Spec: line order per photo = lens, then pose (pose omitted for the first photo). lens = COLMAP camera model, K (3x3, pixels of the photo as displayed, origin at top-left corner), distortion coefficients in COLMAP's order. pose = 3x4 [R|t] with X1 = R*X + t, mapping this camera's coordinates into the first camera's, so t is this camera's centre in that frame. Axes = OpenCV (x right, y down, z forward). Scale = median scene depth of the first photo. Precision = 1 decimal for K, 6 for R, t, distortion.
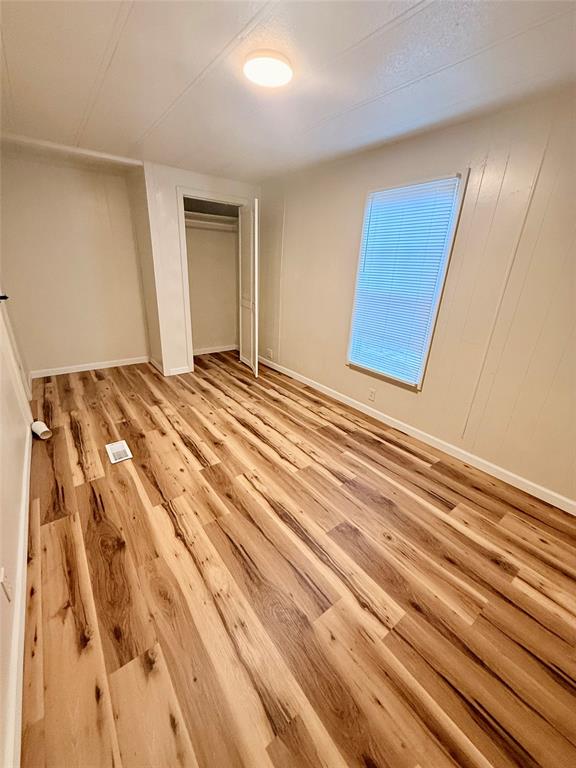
lens RADIAL K [[305.9, 0, 288.0], [0, 305.9, 384.0], [0, 0, 1]] dist [-0.001275, -0.000397]
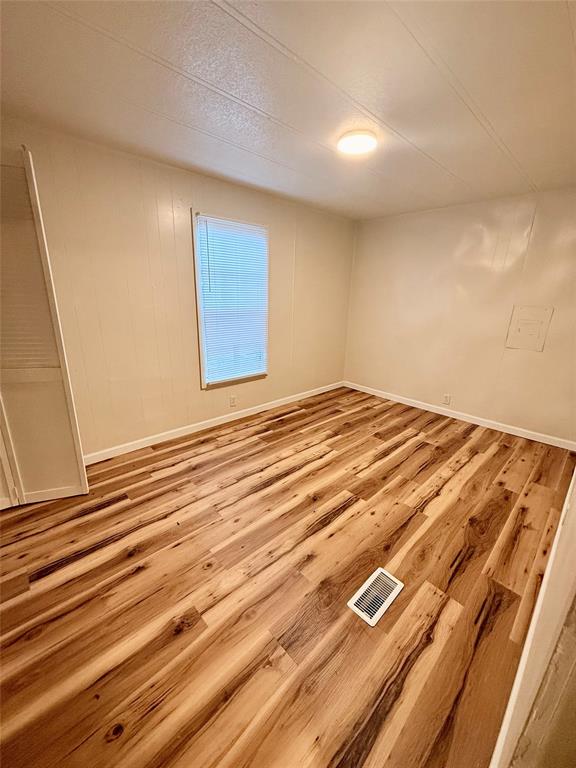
lens RADIAL K [[305.9, 0, 288.0], [0, 305.9, 384.0], [0, 0, 1]] dist [-0.001275, -0.000397]
pose [[-0.111584, -0.329382, 0.937580, -0.997752], [0.334054, 0.876136, 0.347553, -0.440378], [-0.935926, 0.351984, 0.012269, 1.032021]]
